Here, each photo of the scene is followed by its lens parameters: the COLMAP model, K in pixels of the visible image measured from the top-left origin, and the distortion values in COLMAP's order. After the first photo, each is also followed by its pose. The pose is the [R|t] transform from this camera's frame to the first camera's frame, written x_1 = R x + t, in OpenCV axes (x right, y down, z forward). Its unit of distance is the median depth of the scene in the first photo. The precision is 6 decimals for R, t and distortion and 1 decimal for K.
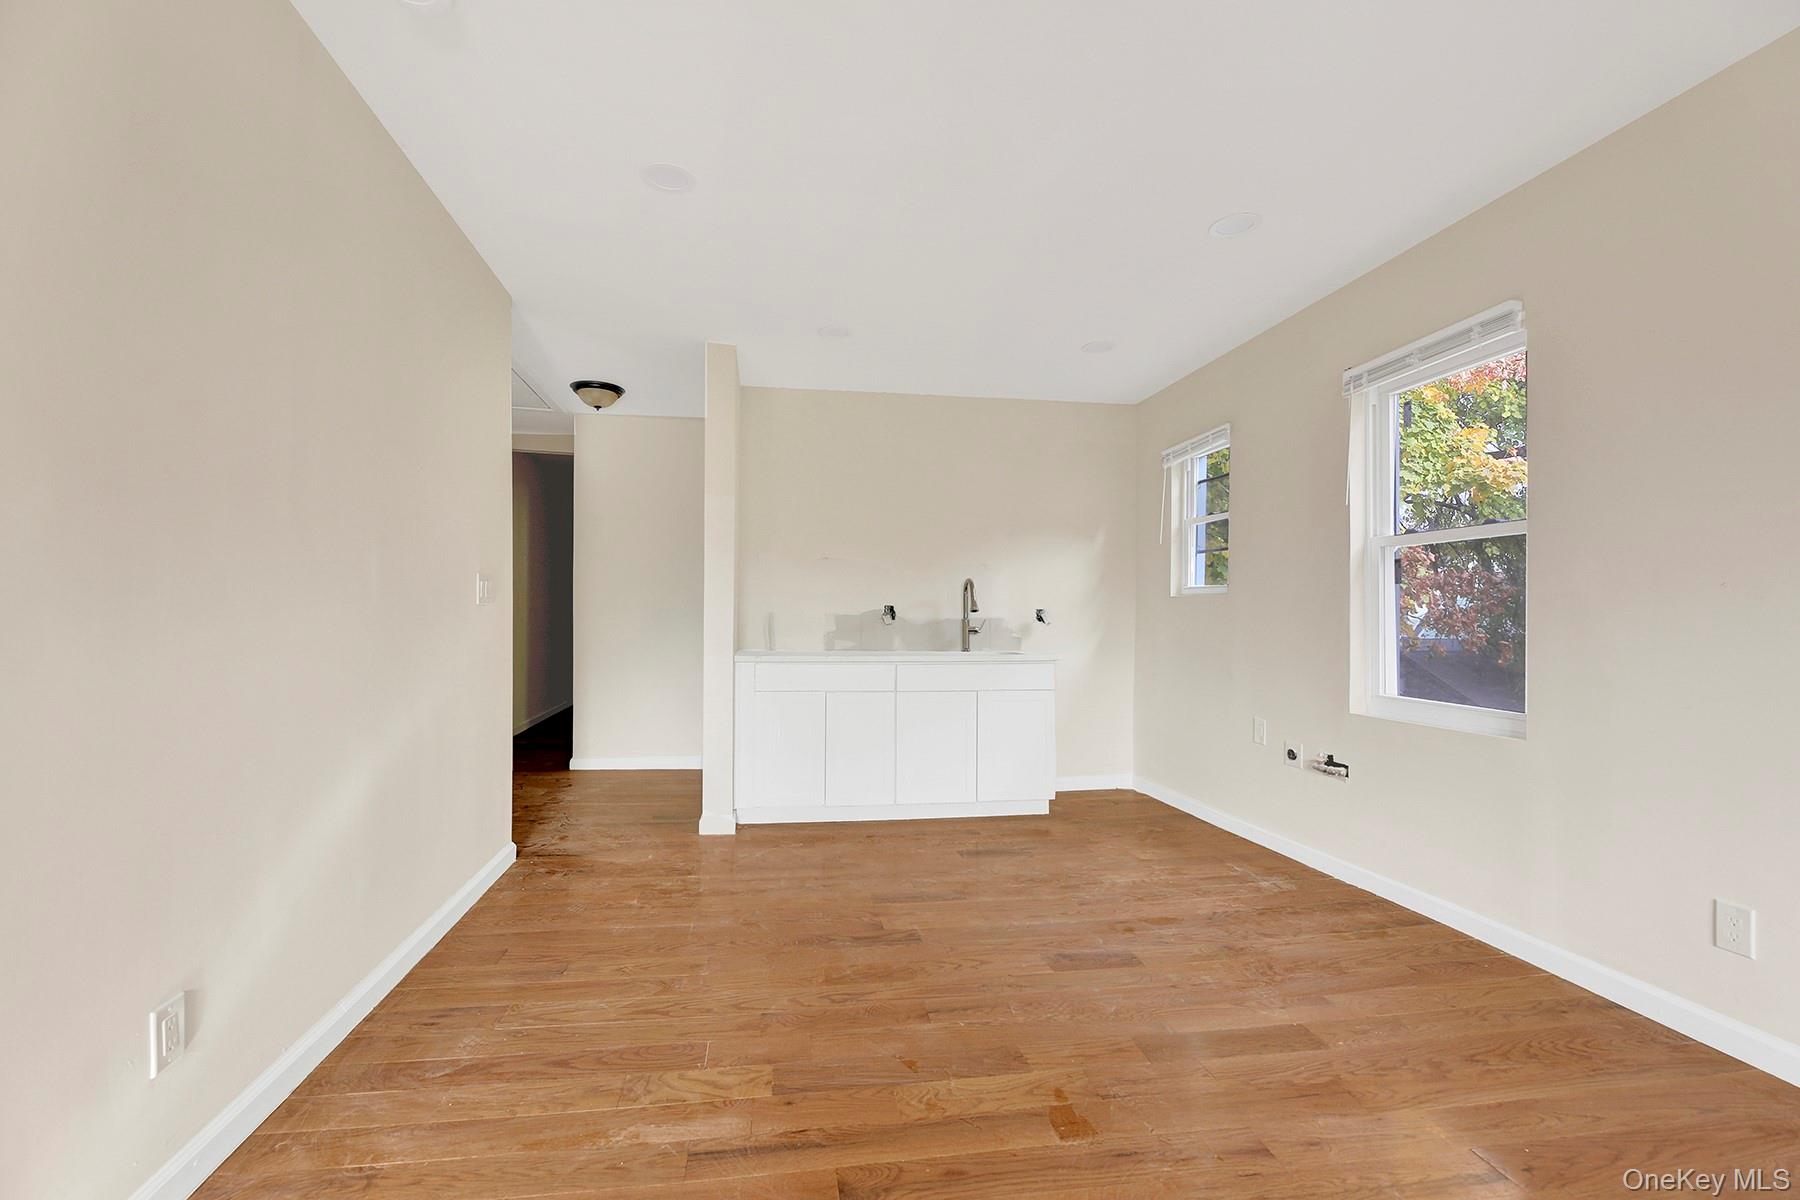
lens RADIAL K [[750.7, 0, 792.6], [0, 750.7, 622.0], [0, 0, 1]] dist [-0.010725, -0.000538]
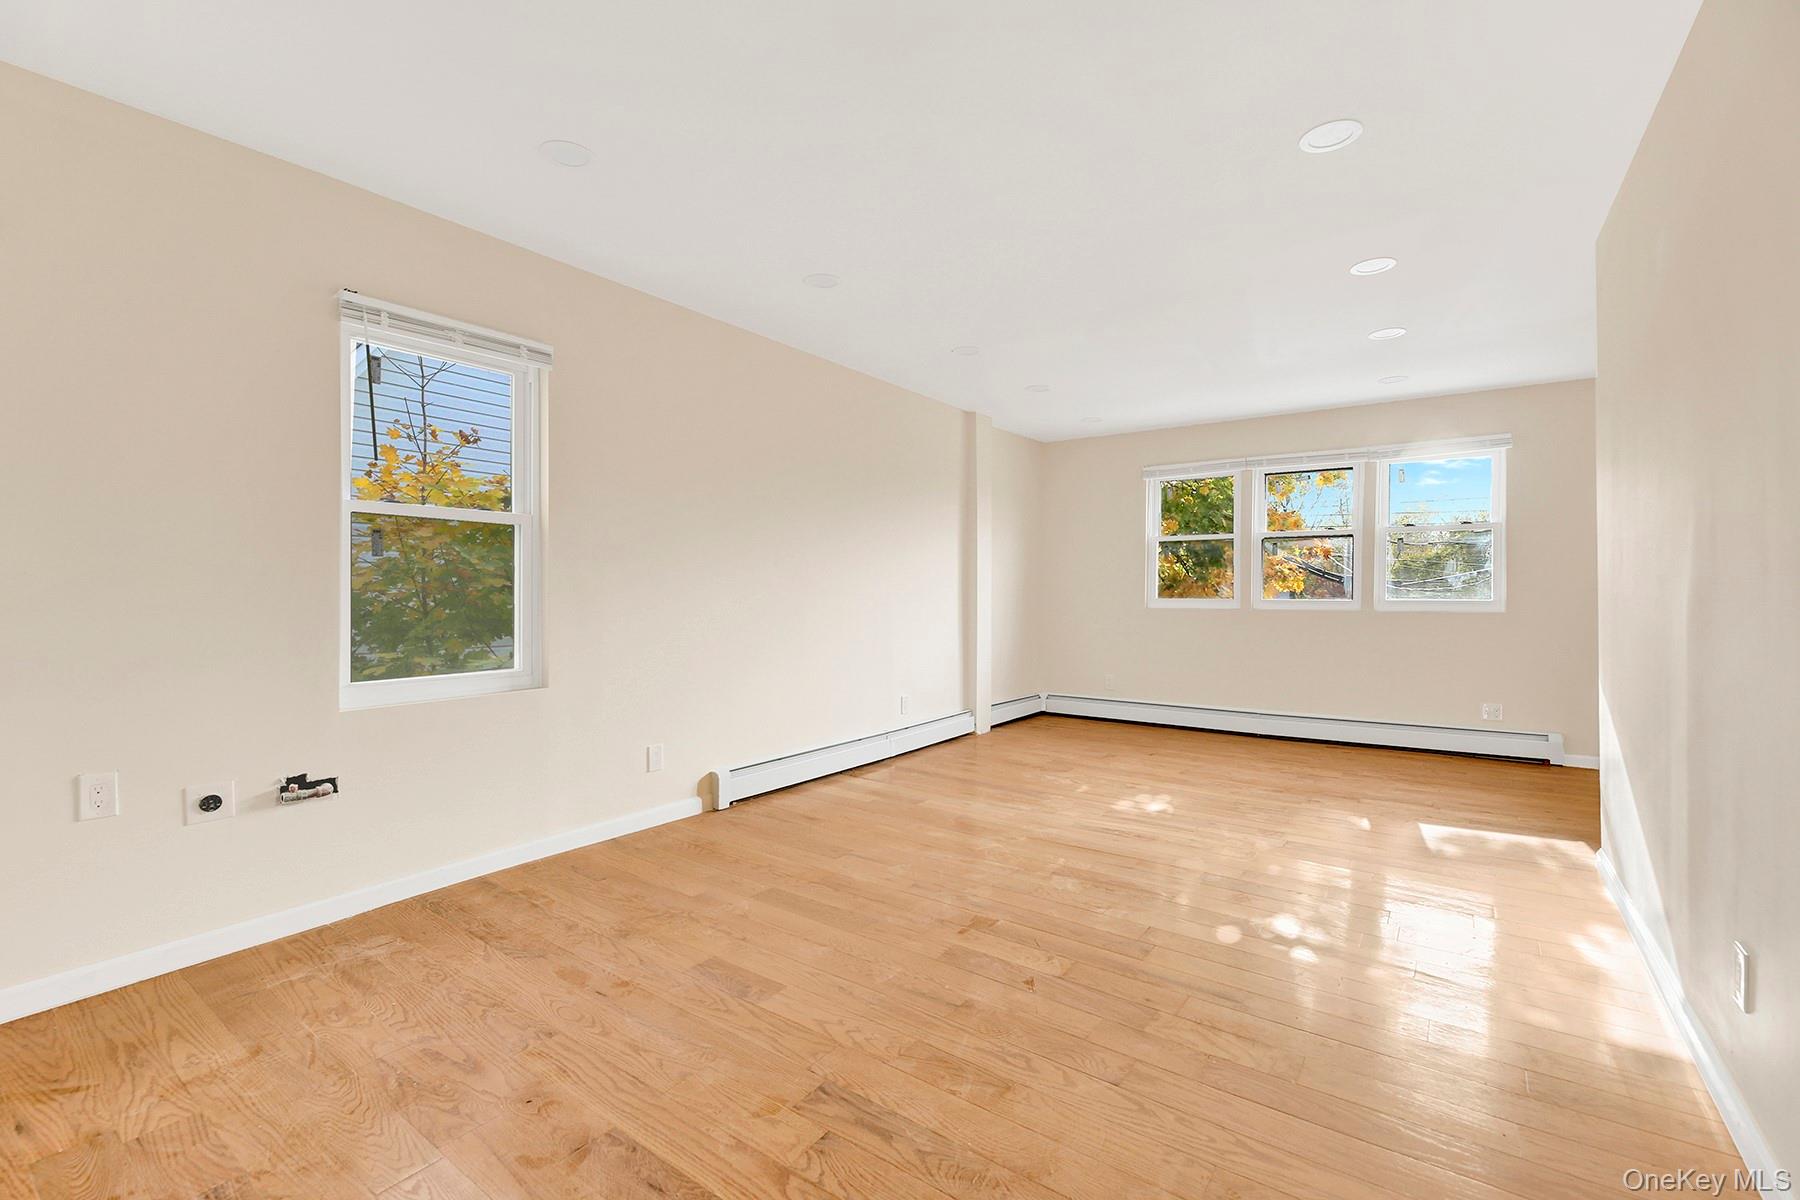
lens RADIAL K [[750.7, 0, 933.1], [0, 750.7, 605.7], [0, 0, 1]] dist [-0.010725, -0.000538]
pose [[-0.800627, -0.014910, 0.598978, -0.263277], [0.003057, 0.999576, 0.028967, -0.015390], [-0.599156, 0.025023, -0.800242, 1.291150]]
